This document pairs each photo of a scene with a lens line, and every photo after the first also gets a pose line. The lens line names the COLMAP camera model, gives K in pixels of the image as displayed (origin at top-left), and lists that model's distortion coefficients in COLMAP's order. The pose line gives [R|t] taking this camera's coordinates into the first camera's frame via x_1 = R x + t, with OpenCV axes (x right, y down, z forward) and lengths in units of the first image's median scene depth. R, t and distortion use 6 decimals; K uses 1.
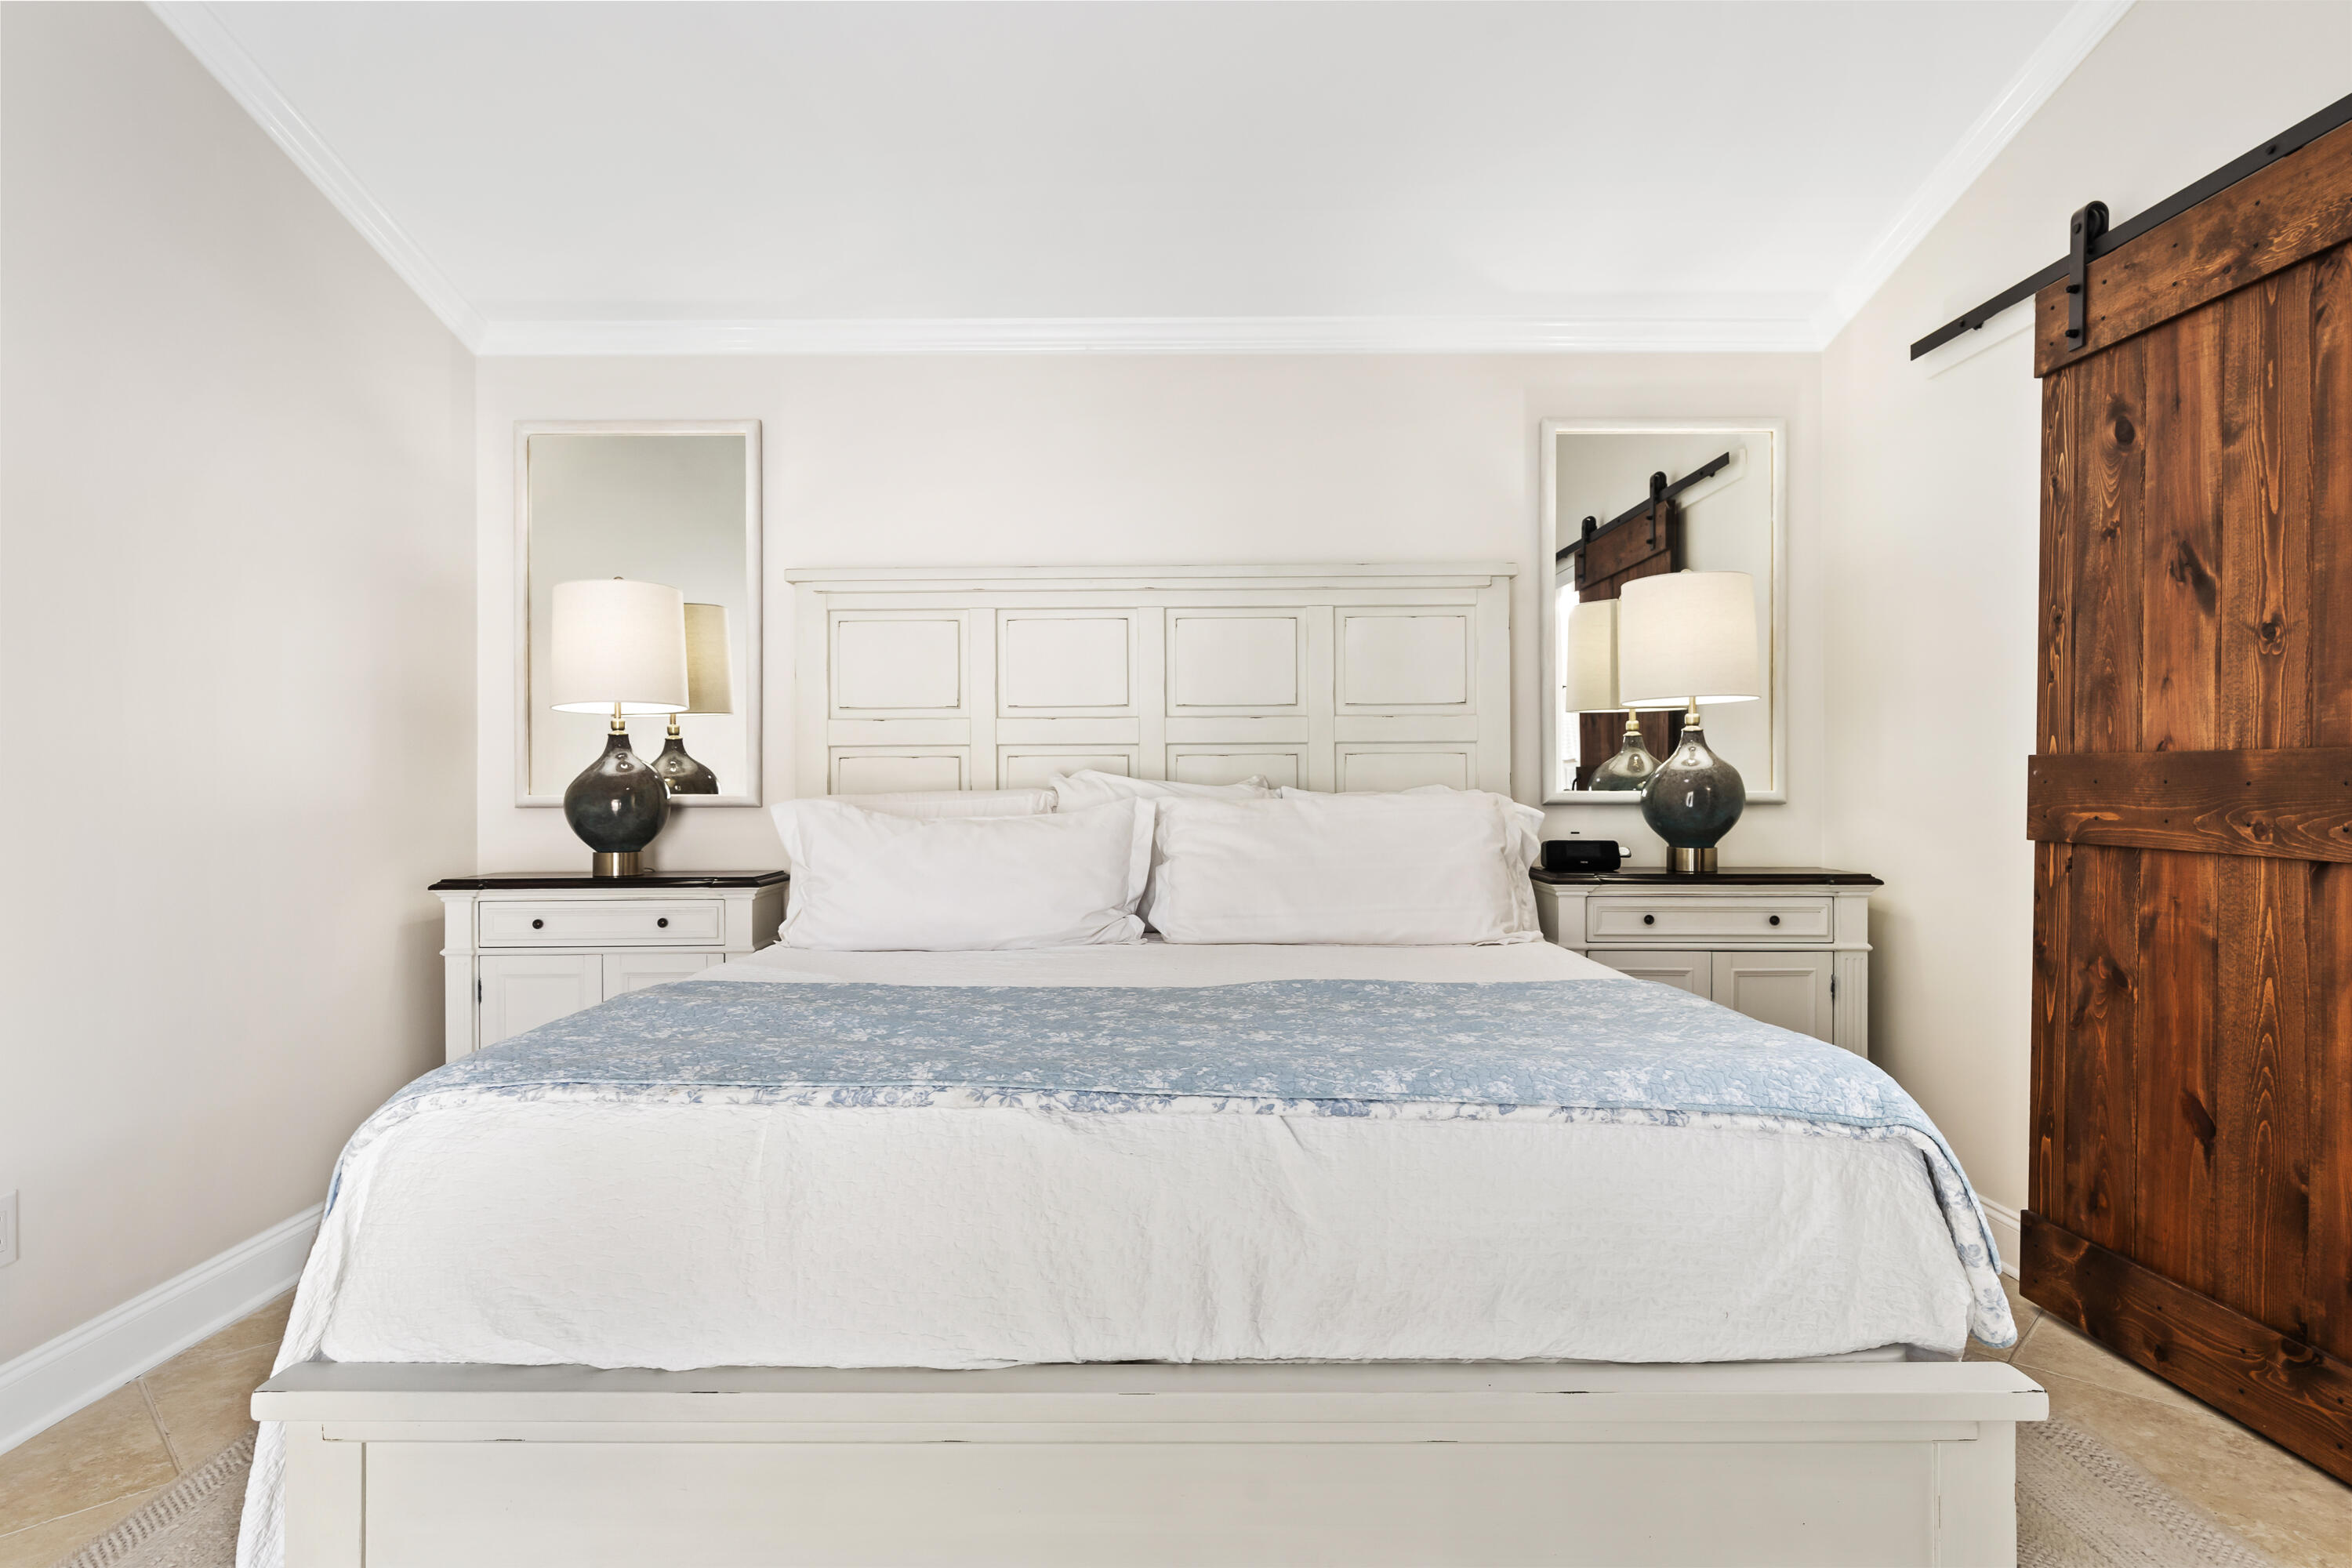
lens RADIAL K [[1271.2, 0, 1141.2], [0, 1271.2, 775.5], [0, 0, 1]] dist [-0.000799, 0.000676]
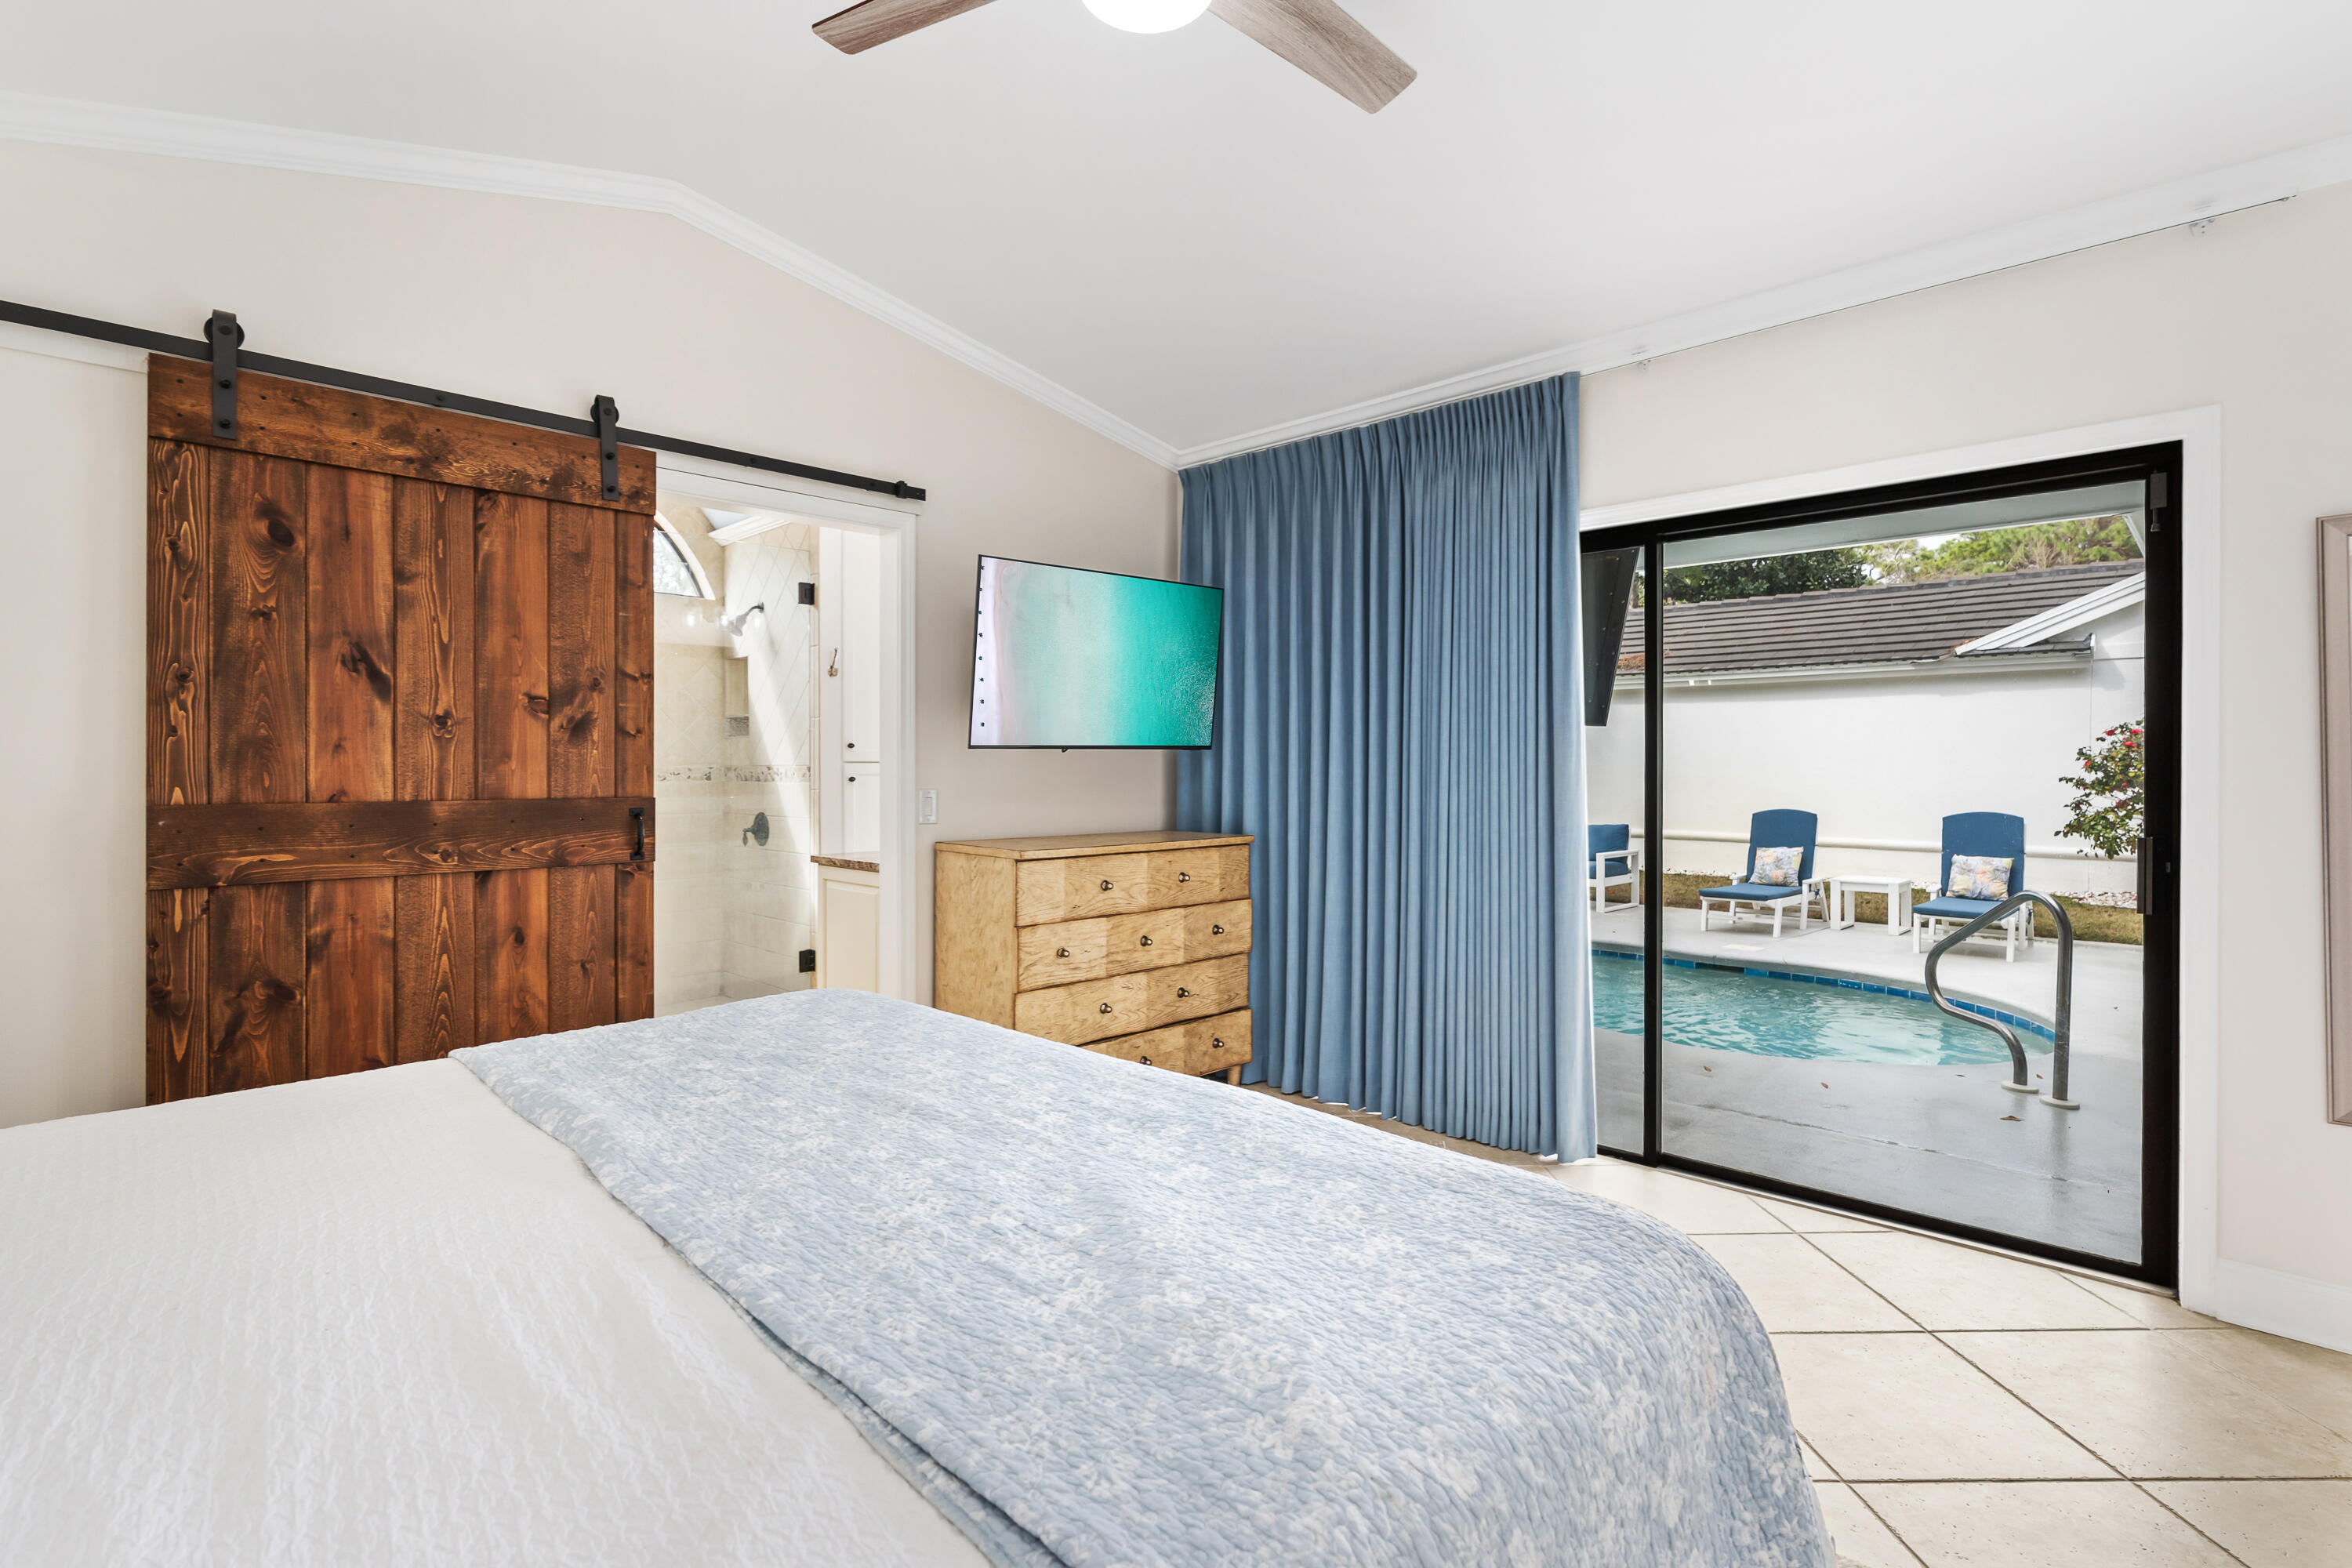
lens RADIAL K [[1111.6, 0, 1172.3], [0, 1111.6, 765.5], [0, 0, 1]] dist [-0.007323, 0.000869]
pose [[-0.719200, 0.005398, 0.694782, -0.568329], [0.001133, 0.999978, -0.006595, -0.047264], [-0.694802, -0.003956, -0.719190, 1.212351]]
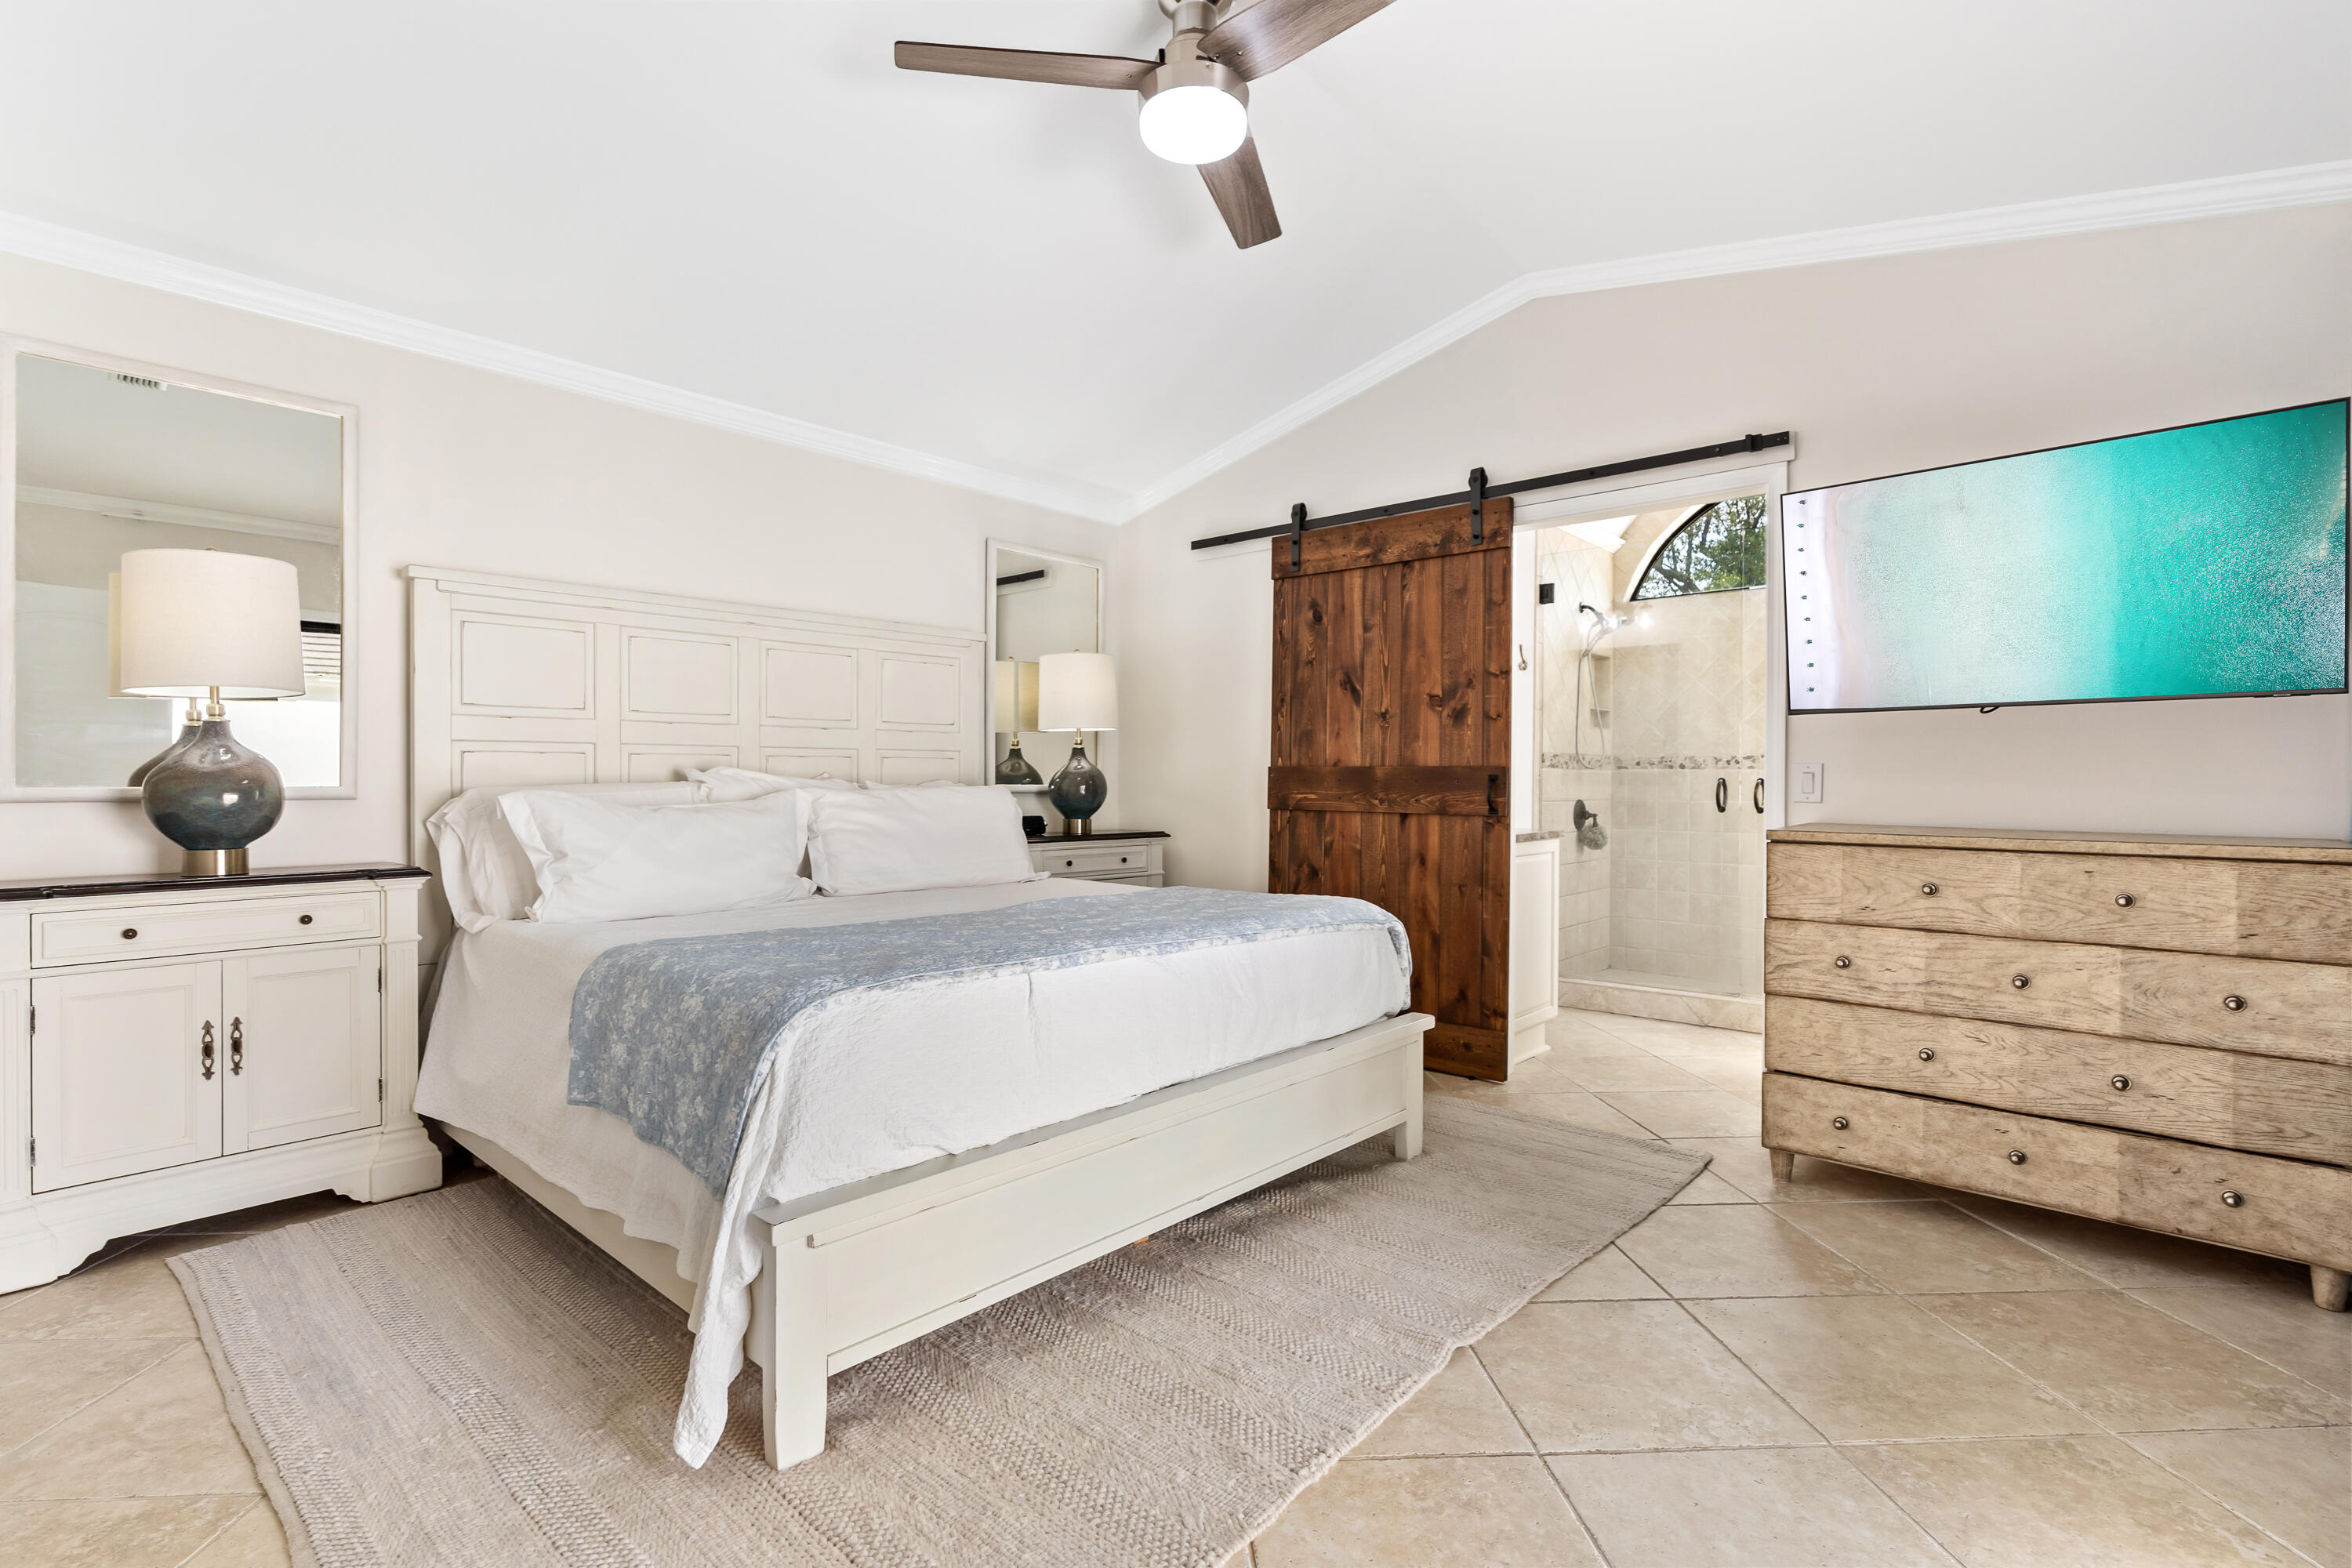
lens RADIAL K [[1111.6, 0, 1172.3], [0, 1111.6, 765.5], [0, 0, 1]] dist [-0.007323, 0.000869]
pose [[0.665172, 0.014190, 0.746556, -0.811551], [-0.009339, 0.999899, -0.010684, 0.002874], [-0.746632, 0.000134, 0.665237, -0.062466]]
